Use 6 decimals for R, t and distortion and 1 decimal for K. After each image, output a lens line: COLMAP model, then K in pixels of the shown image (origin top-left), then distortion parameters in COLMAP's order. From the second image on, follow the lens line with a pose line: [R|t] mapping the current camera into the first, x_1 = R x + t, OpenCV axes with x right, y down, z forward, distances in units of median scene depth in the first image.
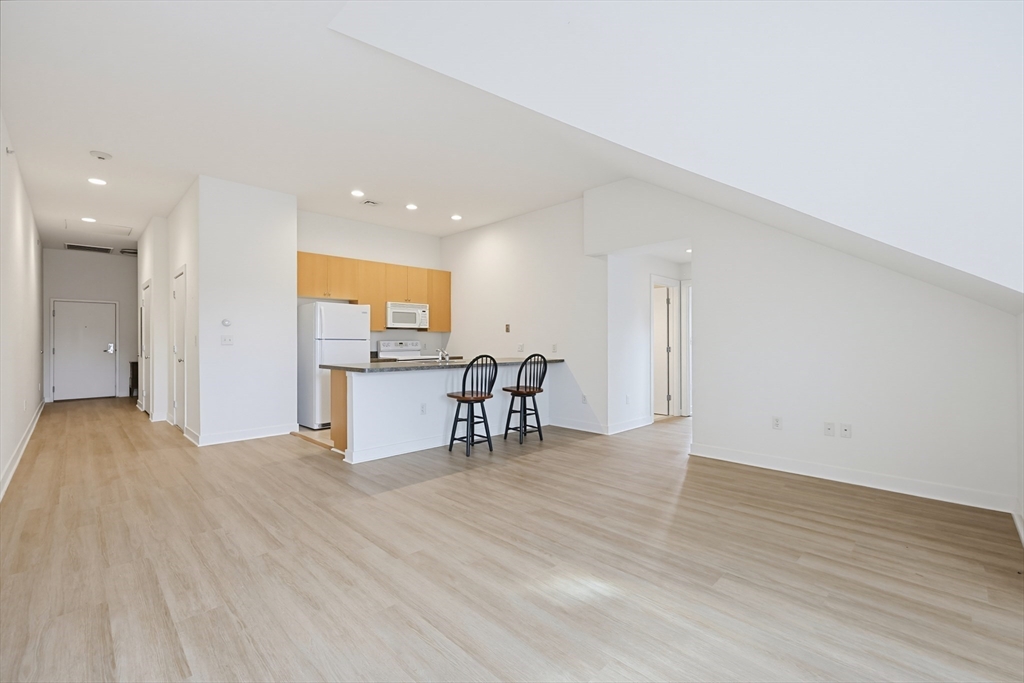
lens RADIAL K [[445.9, 0, 516.9], [0, 445.9, 339.6], [0, 0, 1]] dist [0.005092, -0.001348]
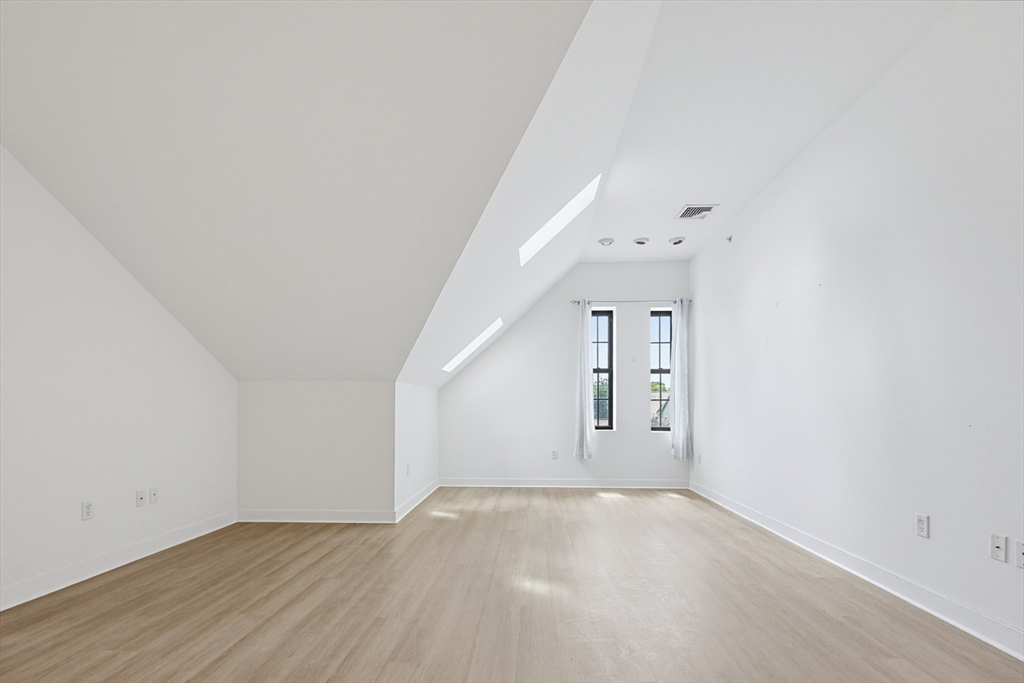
lens RADIAL K [[445.9, 0, 505.2], [0, 445.9, 408.5], [0, 0, 1]] dist [0.005092, -0.001348]
pose [[-0.662077, 0.006098, 0.749411, -0.274315], [0.000786, 0.999972, -0.007442, 0.023320], [-0.749436, -0.004338, -0.662063, 0.708253]]
